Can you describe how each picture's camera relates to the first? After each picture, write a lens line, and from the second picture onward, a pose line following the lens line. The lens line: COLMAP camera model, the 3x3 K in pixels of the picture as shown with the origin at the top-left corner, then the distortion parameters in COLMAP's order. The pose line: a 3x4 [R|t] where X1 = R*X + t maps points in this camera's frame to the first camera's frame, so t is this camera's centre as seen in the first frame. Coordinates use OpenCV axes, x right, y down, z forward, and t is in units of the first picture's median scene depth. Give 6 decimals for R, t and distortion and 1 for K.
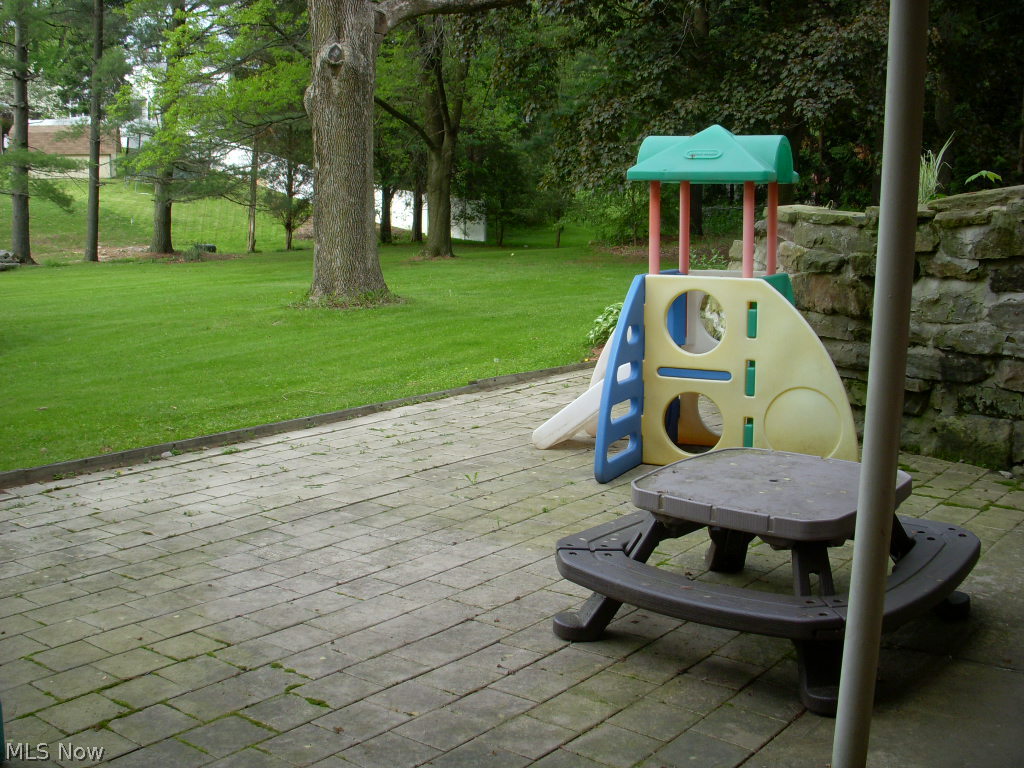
lens RADIAL K [[1165.6, 0, 507.7], [0, 1165.6, 386.1], [0, 0, 1]] dist [-0.244054, 0.198953]
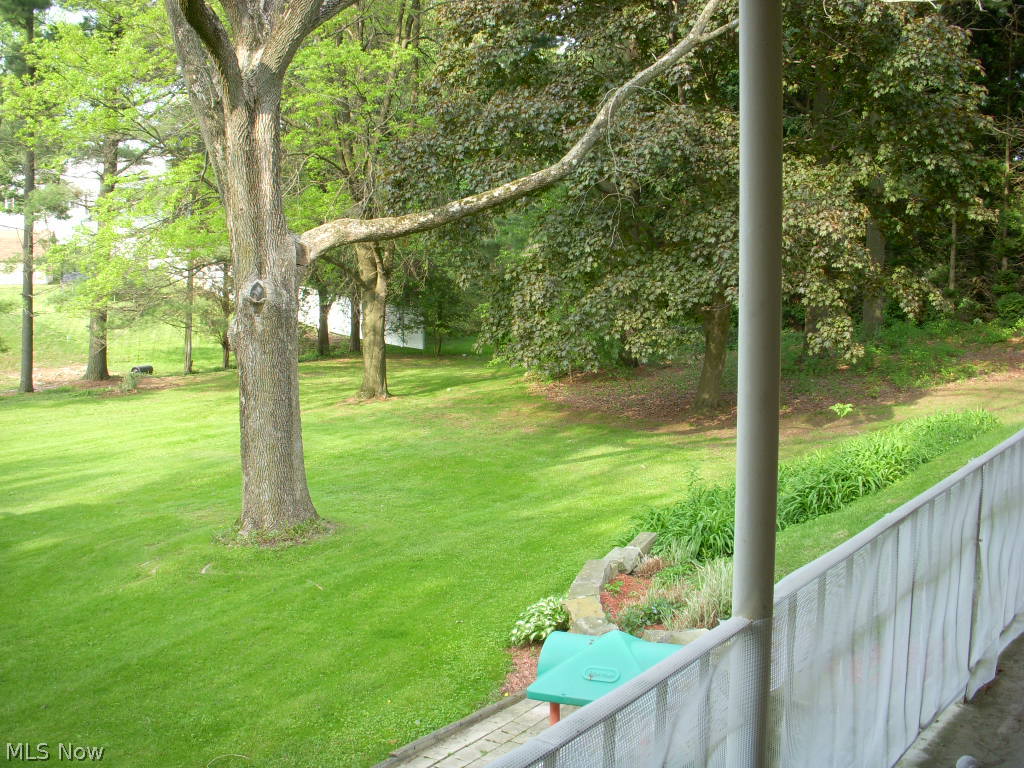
lens RADIAL K [[1165.6, 0, 507.7], [0, 1165.6, 386.1], [0, 0, 1]] dist [-0.244054, 0.198953]
pose [[0.998931, -0.014733, 0.043805, 0.015285], [0.015271, 0.999812, -0.011978, -0.146182], [-0.043621, 0.012634, 0.998968, -0.003635]]
